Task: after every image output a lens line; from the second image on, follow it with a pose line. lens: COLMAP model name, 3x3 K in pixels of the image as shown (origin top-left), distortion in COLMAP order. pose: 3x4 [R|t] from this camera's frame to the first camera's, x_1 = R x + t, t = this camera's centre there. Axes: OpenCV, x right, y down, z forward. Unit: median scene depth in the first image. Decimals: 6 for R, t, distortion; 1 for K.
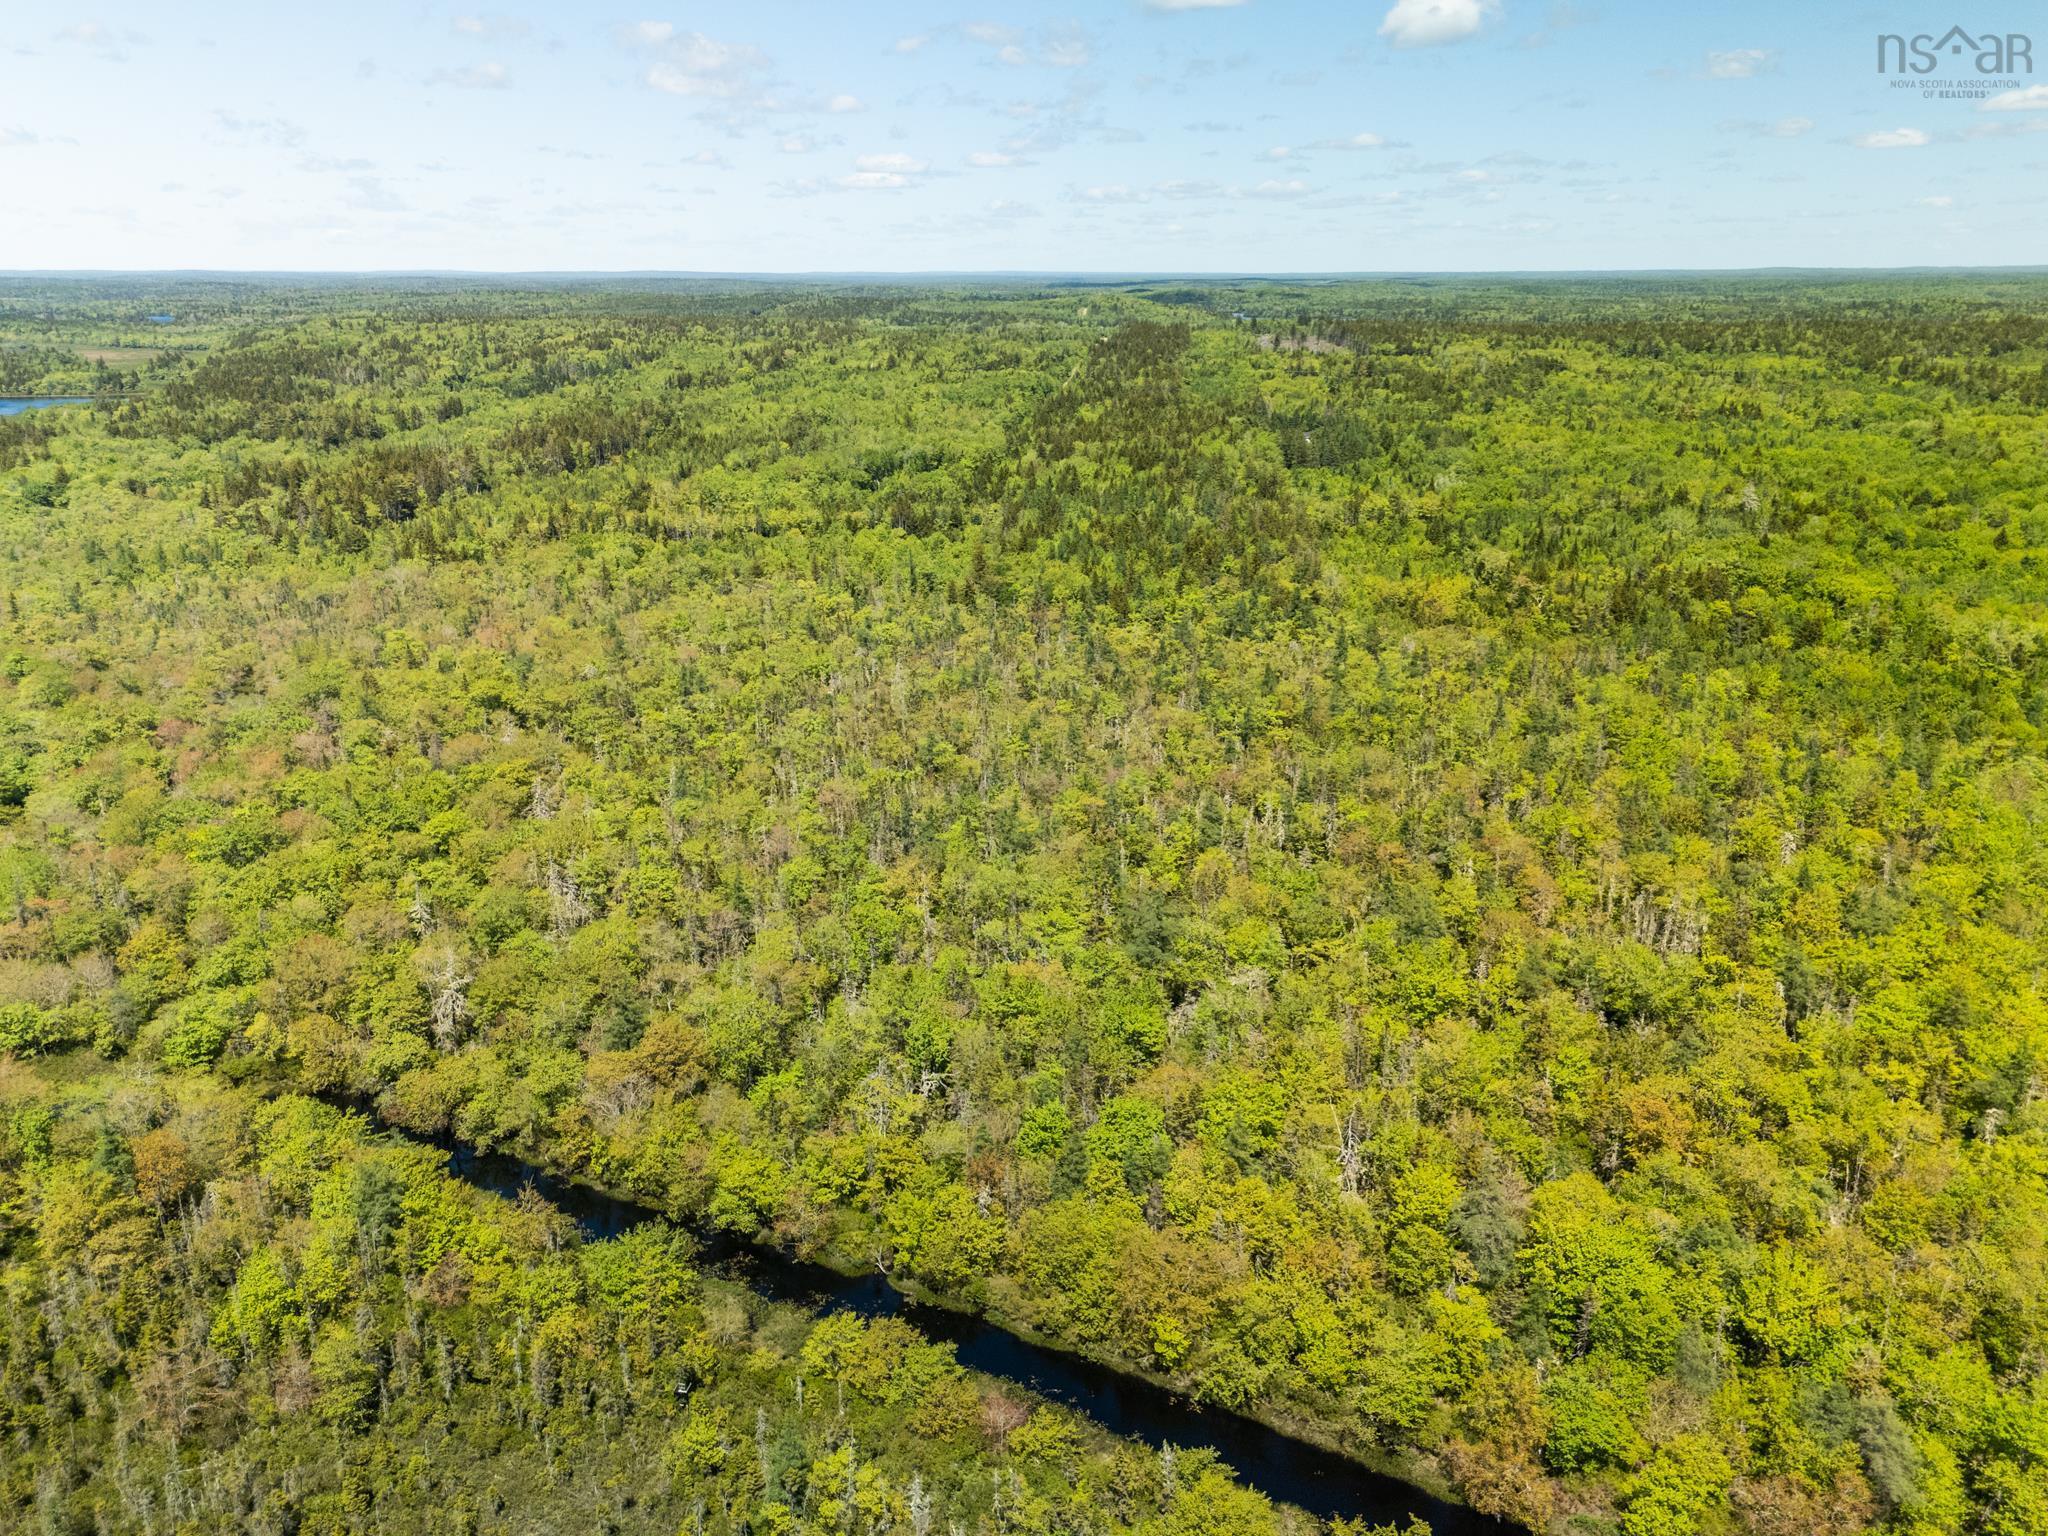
lens RADIAL K [[1565.6, 0, 1009.4], [0, 1565.6, 772.6], [0, 0, 1]] dist [0.071609, -0.061968]
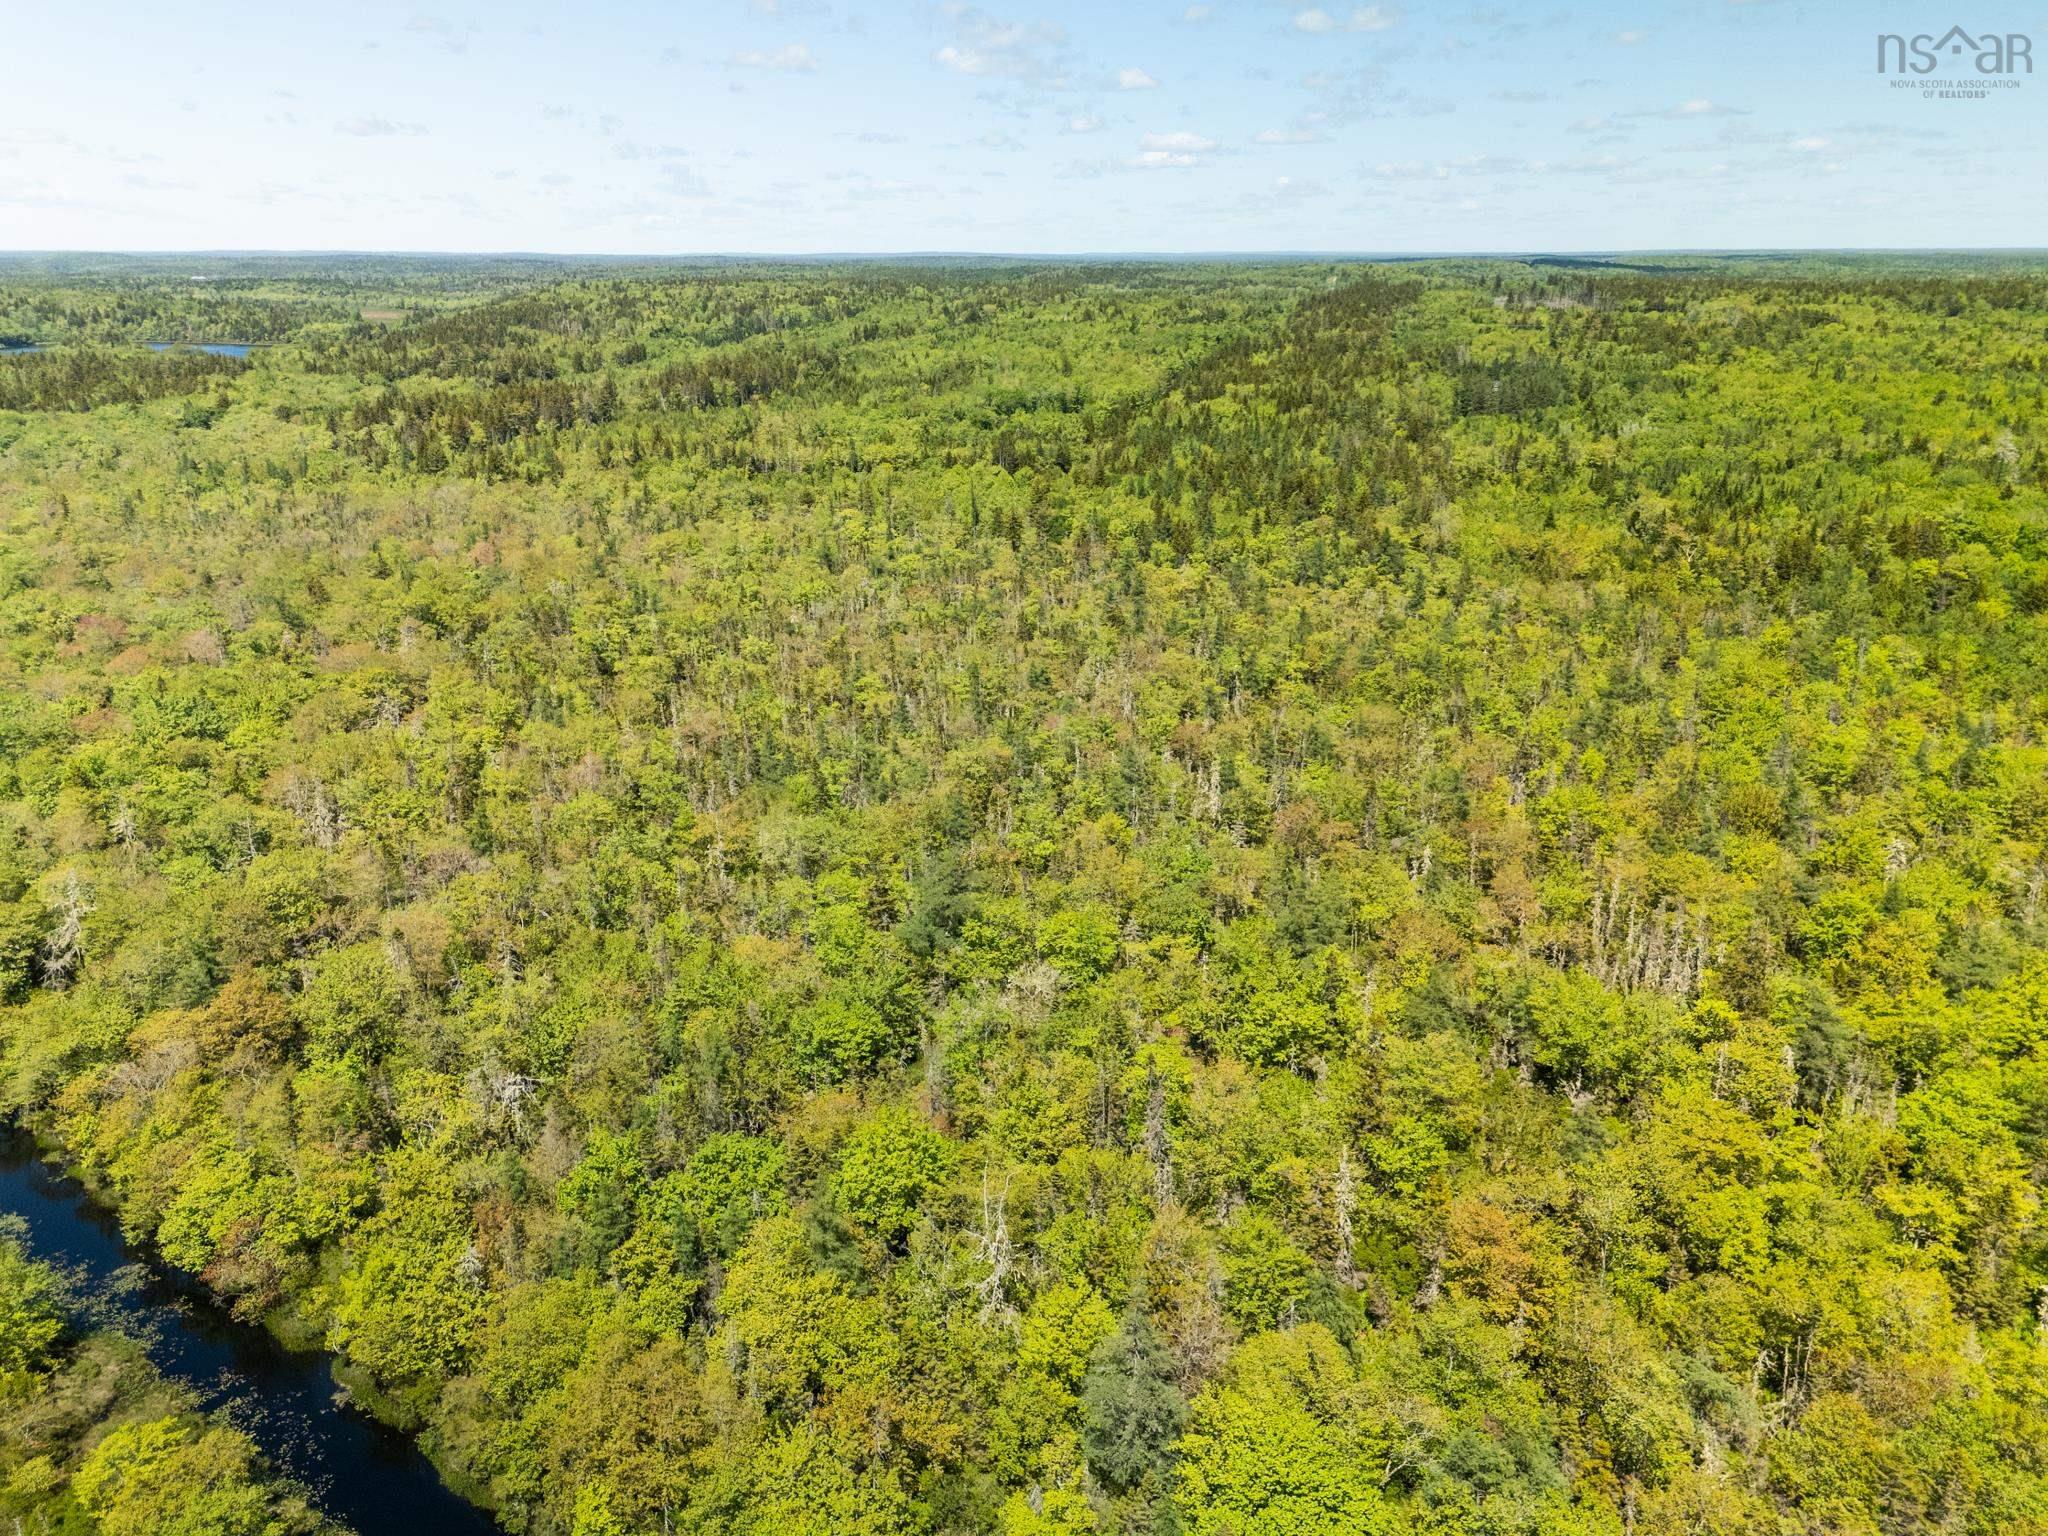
lens RADIAL K [[1565.6, 0, 1009.4], [0, 1565.6, 772.6], [0, 0, 1]] dist [0.071609, -0.061968]
pose [[0.985711, 0.057939, -0.158169, 0.122132], [-0.056383, 0.998307, 0.014308, 0.011902], [0.158730, -0.005185, 0.987308, 0.132840]]
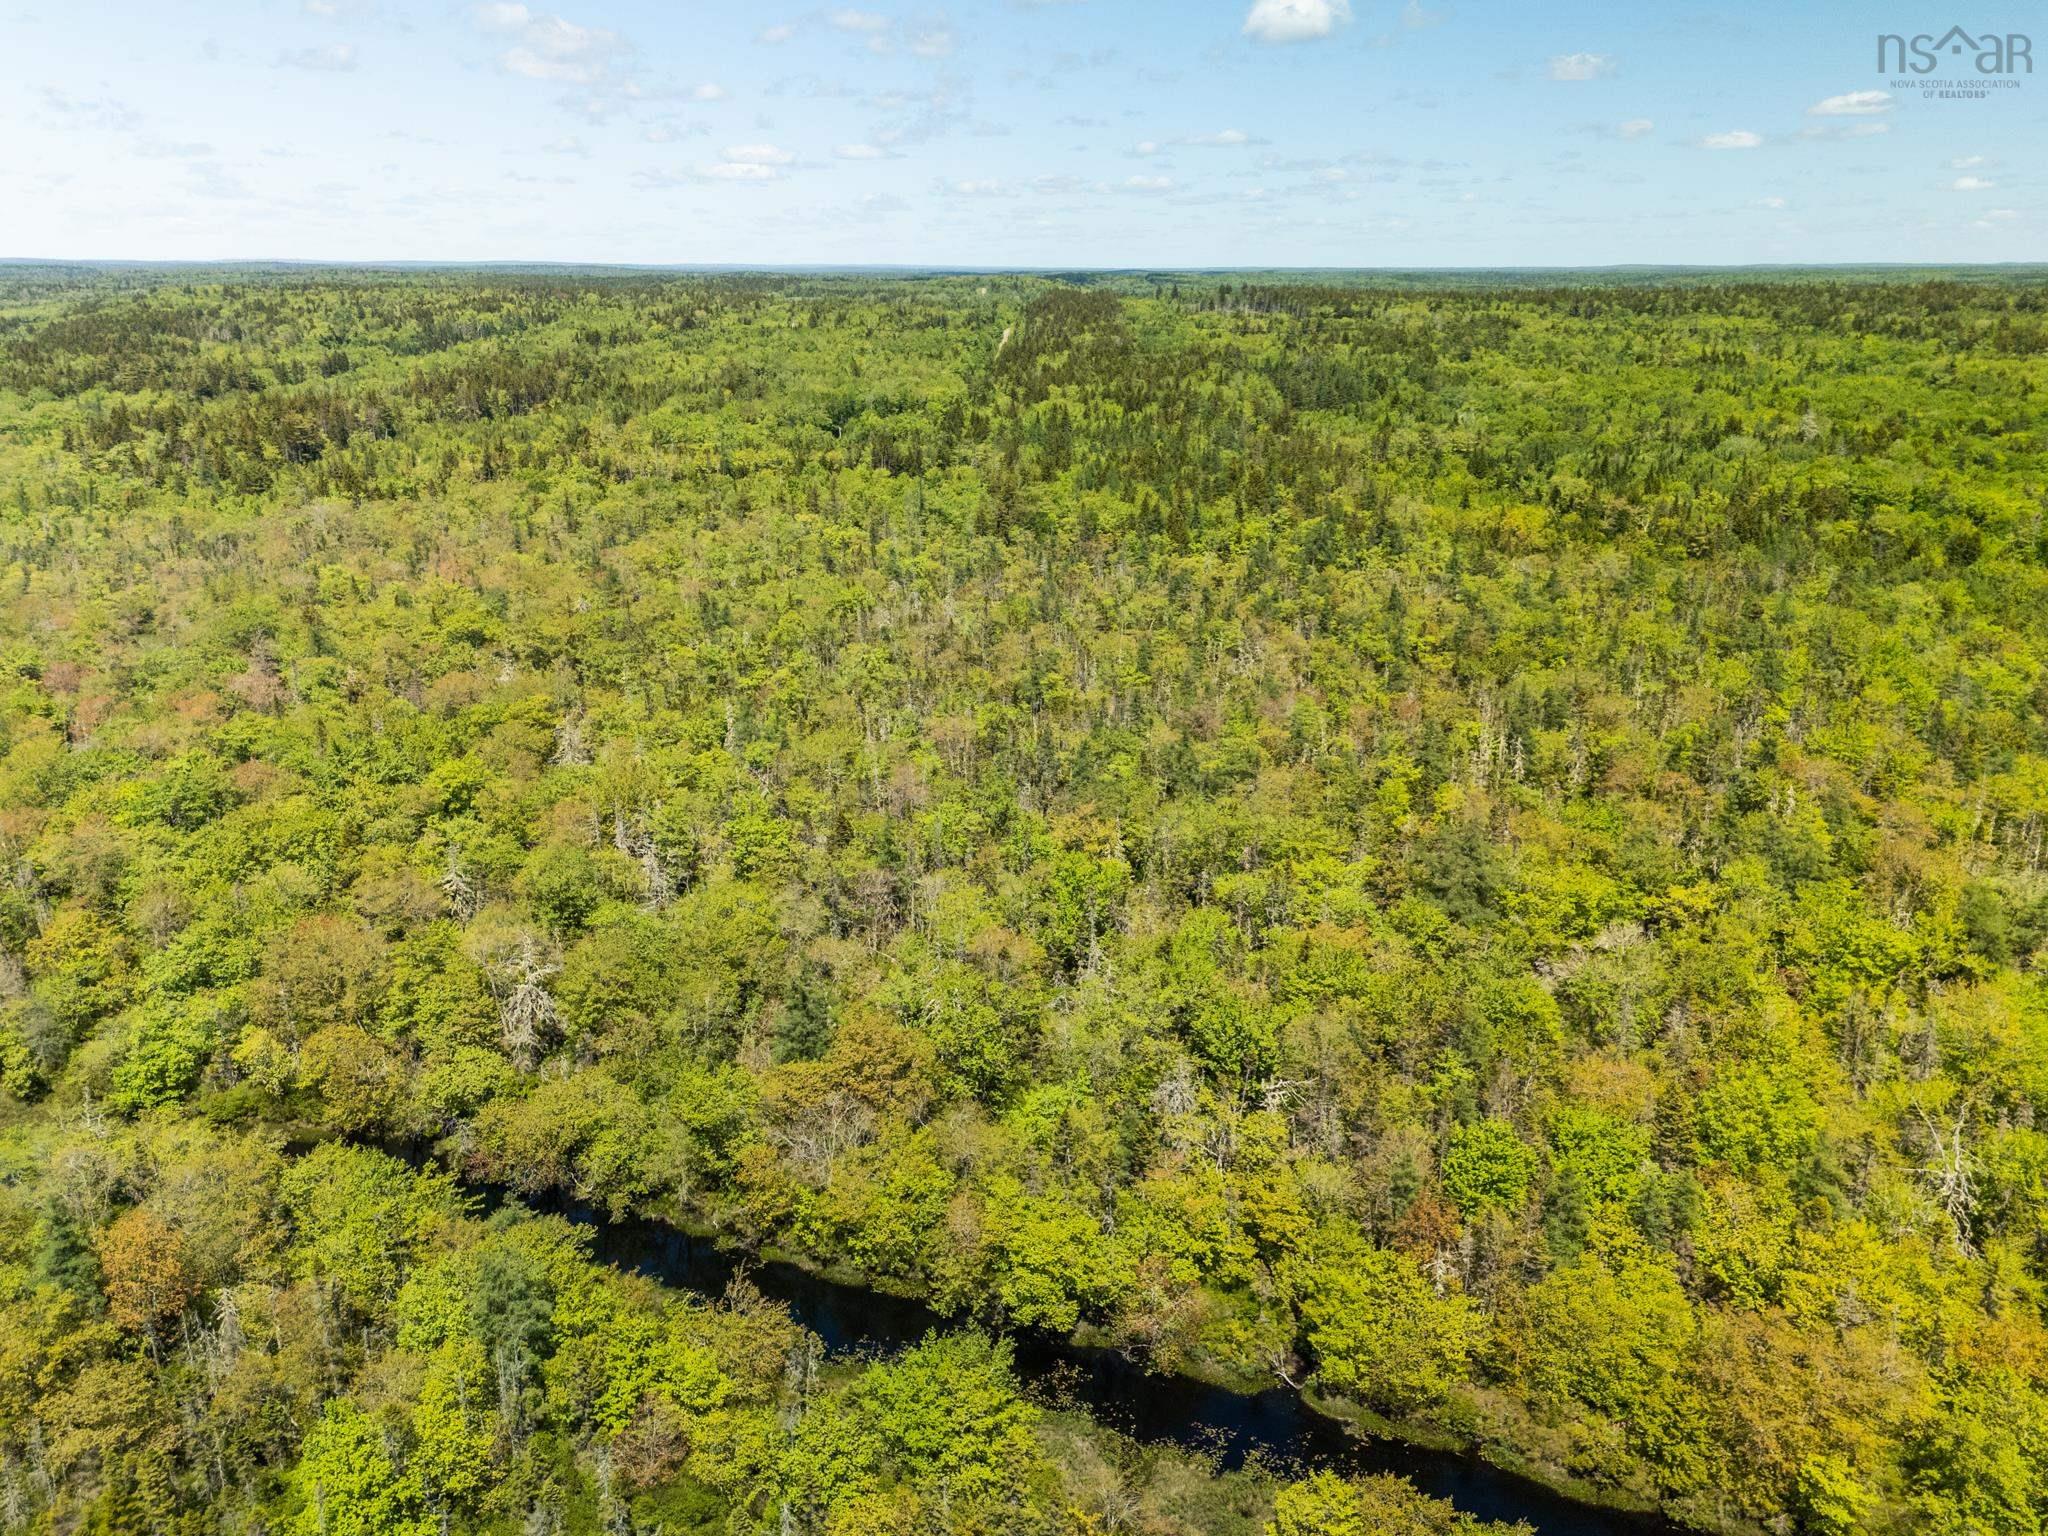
lens RADIAL K [[1550.6, 0, 1024.0], [0, 1550.6, 768.0], [0, 0, 1]] dist [0.073758, -0.061850]
pose [[0.996018, -0.018727, 0.087165, -0.094690], [0.018565, 0.999824, 0.002670, 0.020832], [-0.087200, -0.001042, 0.996190, 0.137463]]
